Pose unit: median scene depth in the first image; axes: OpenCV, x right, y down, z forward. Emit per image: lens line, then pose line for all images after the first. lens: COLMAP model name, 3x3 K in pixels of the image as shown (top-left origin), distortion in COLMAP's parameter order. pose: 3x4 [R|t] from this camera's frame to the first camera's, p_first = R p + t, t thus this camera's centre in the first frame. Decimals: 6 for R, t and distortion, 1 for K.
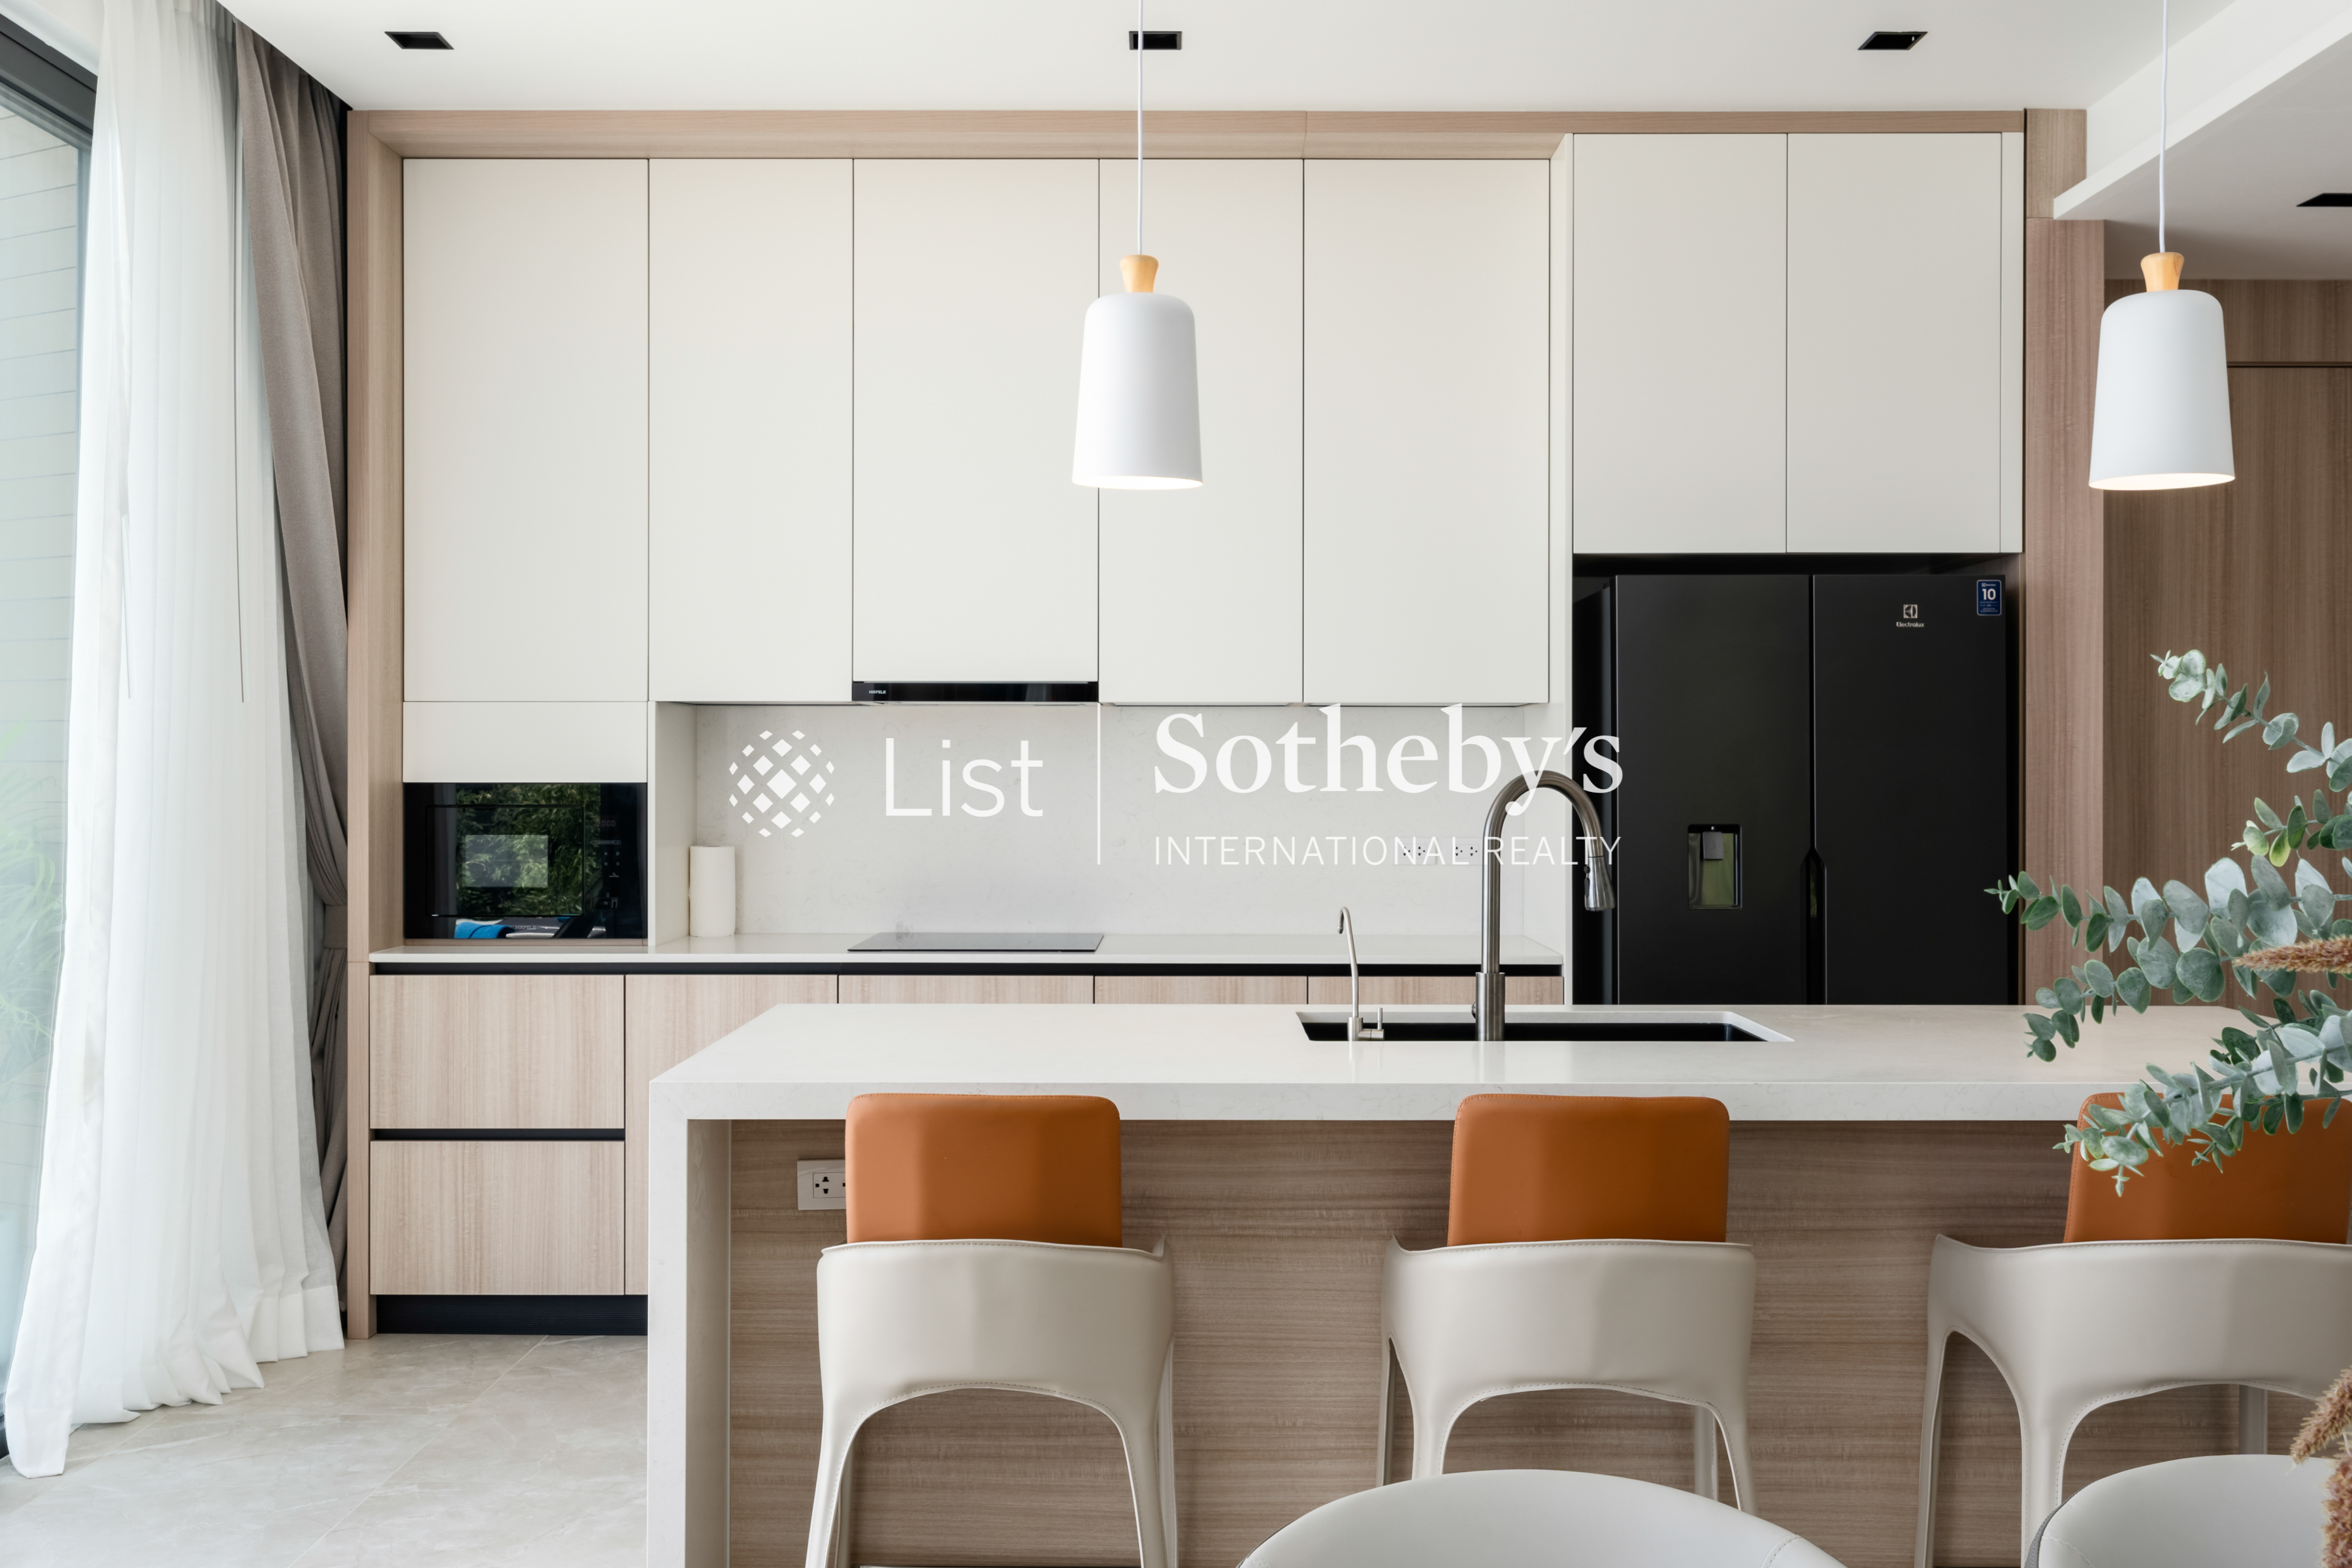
lens RADIAL K [[2078.2, 0, 1182.6], [0, 2078.2, 769.9], [0, 0, 1]] dist [-0.008867, 0.000292]
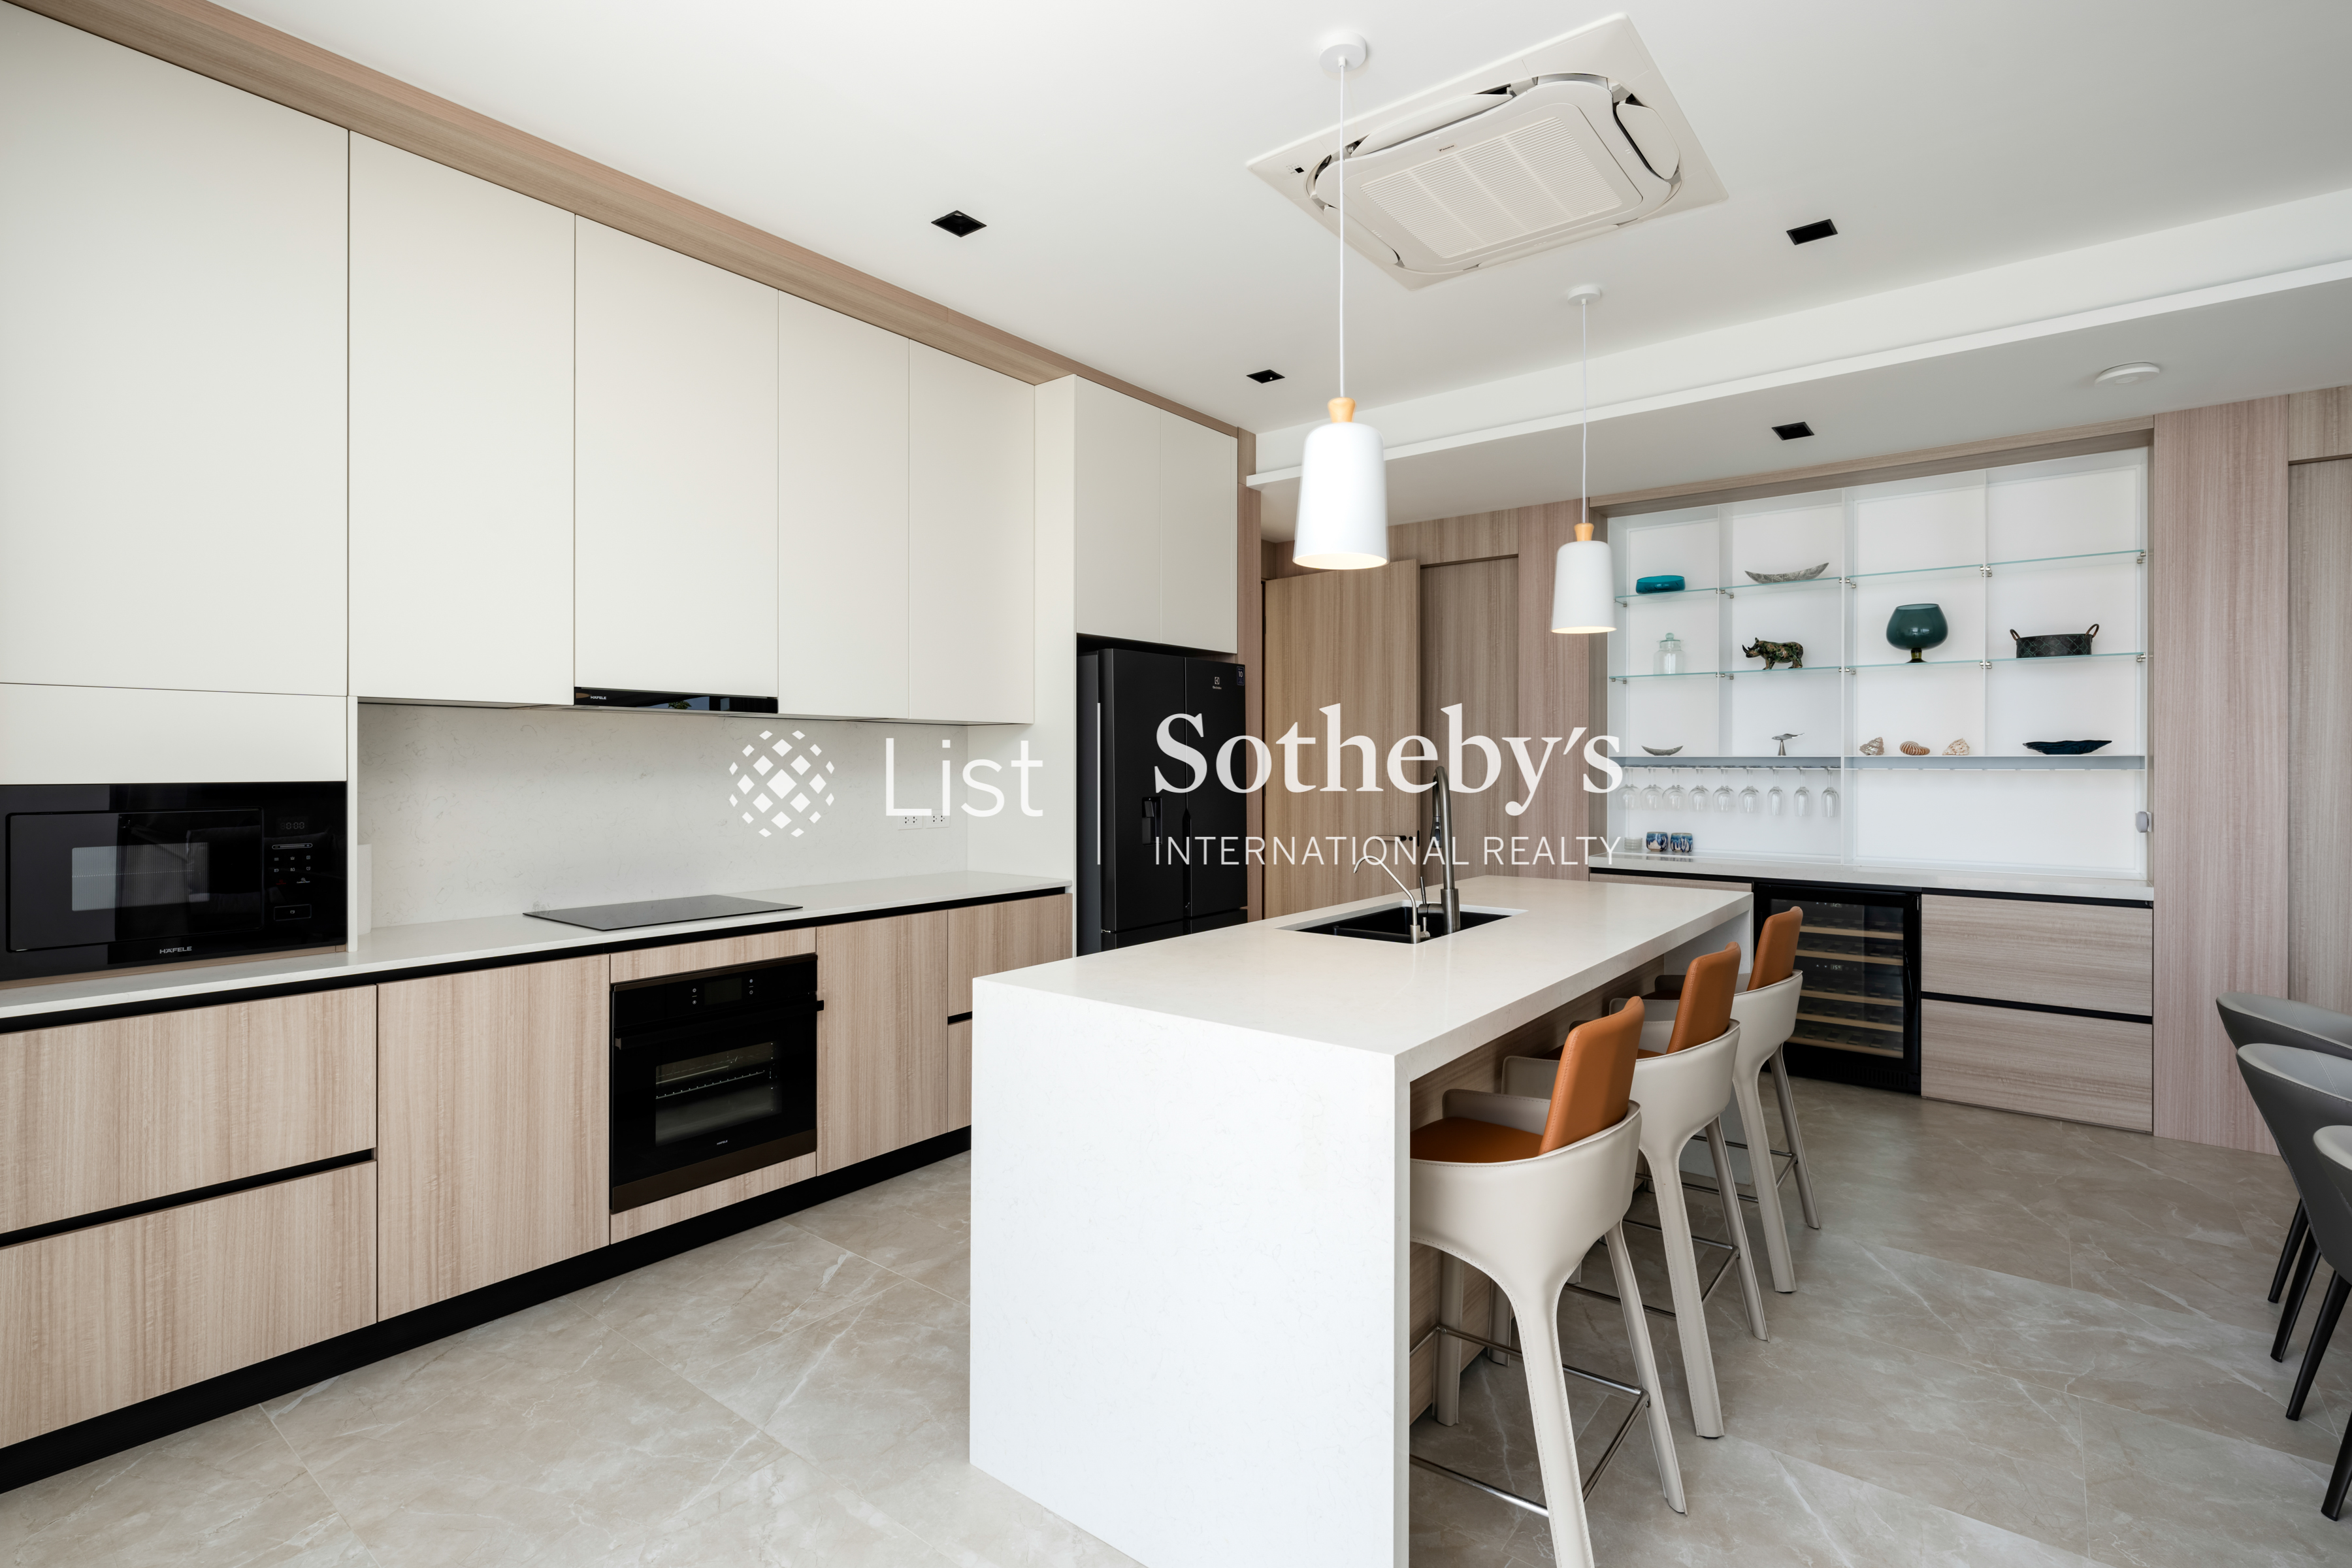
lens RADIAL K [[1091.4, 0, 1181.7], [0, 1091.4, 765.8], [0, 0, 1]] dist [-0.000434, 0.000011]
pose [[0.622387, -0.001584, 0.782708, -0.429510], [-0.000991, 0.999996, 0.002812, -0.002854], [-0.782709, -0.002527, 0.622382, 0.403883]]
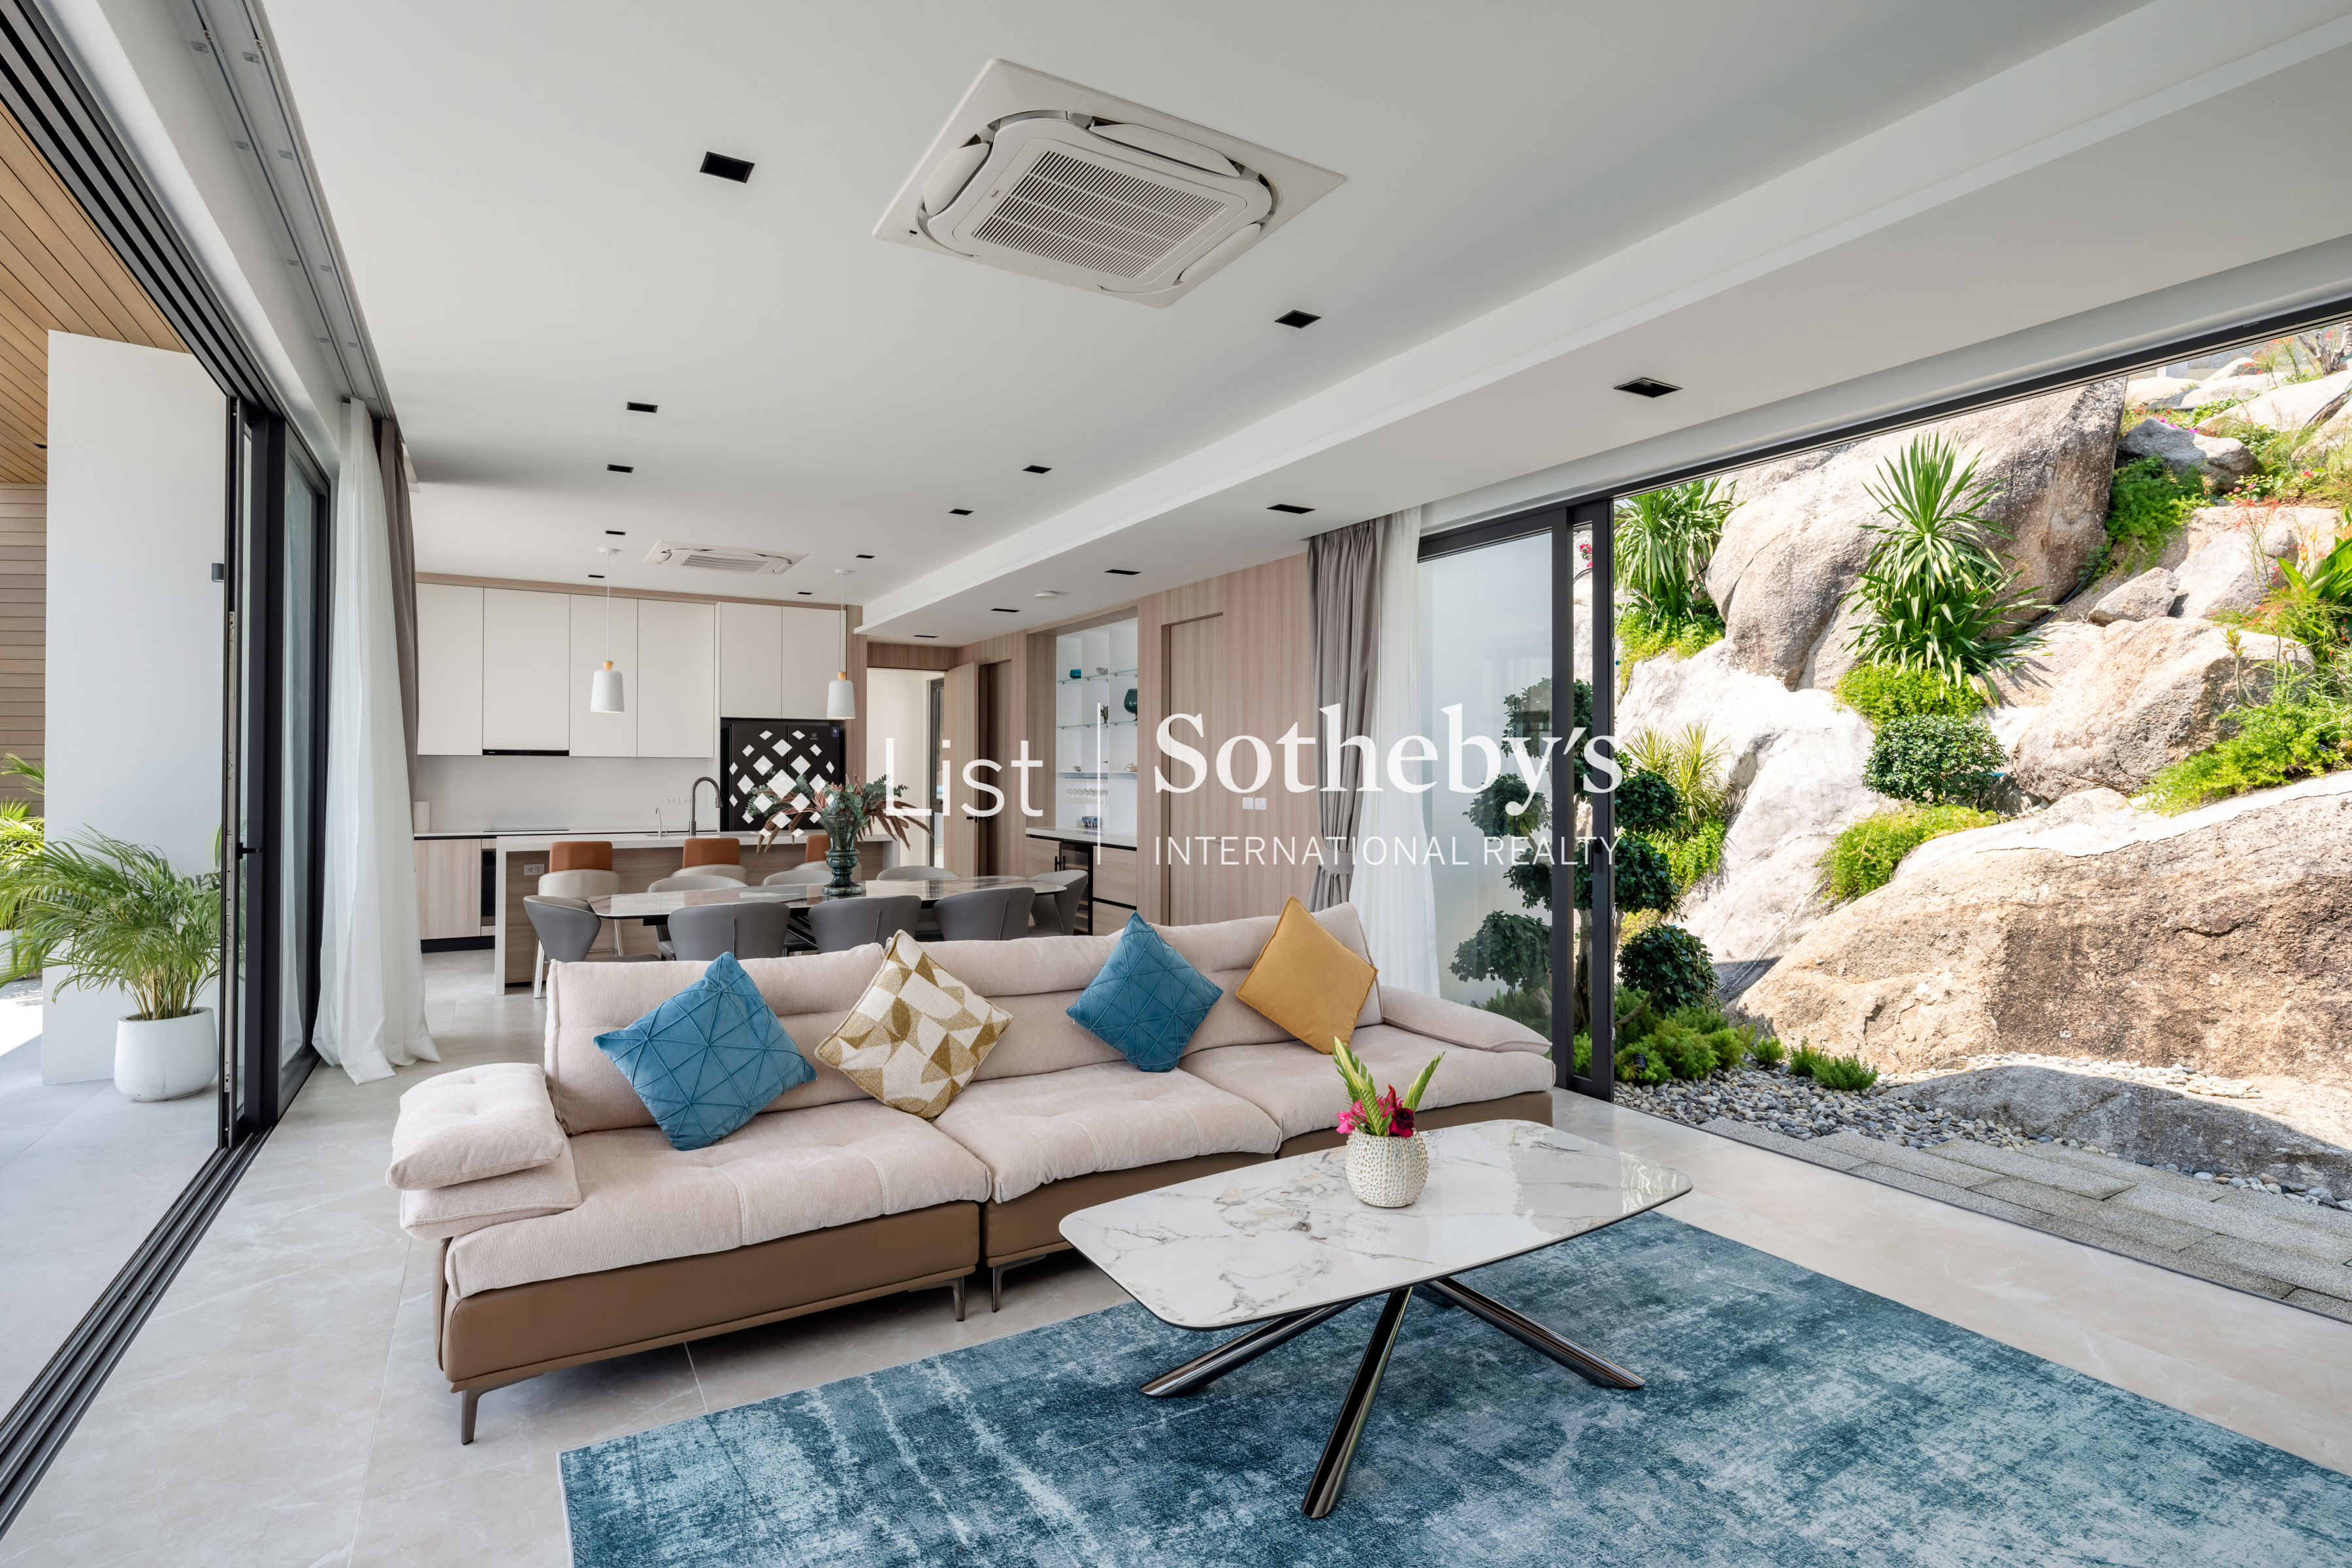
lens RADIAL K [[1146.9, 0, 1178.3], [0, 1146.9, 767.9], [0, 0, 1]] dist [0.000138, 0.000364]
pose [[0.858139, 0.006384, 0.513377, -0.152064], [-0.003143, 0.999969, -0.007182, -0.004014], [-0.513407, 0.004549, 0.858133, -1.125734]]
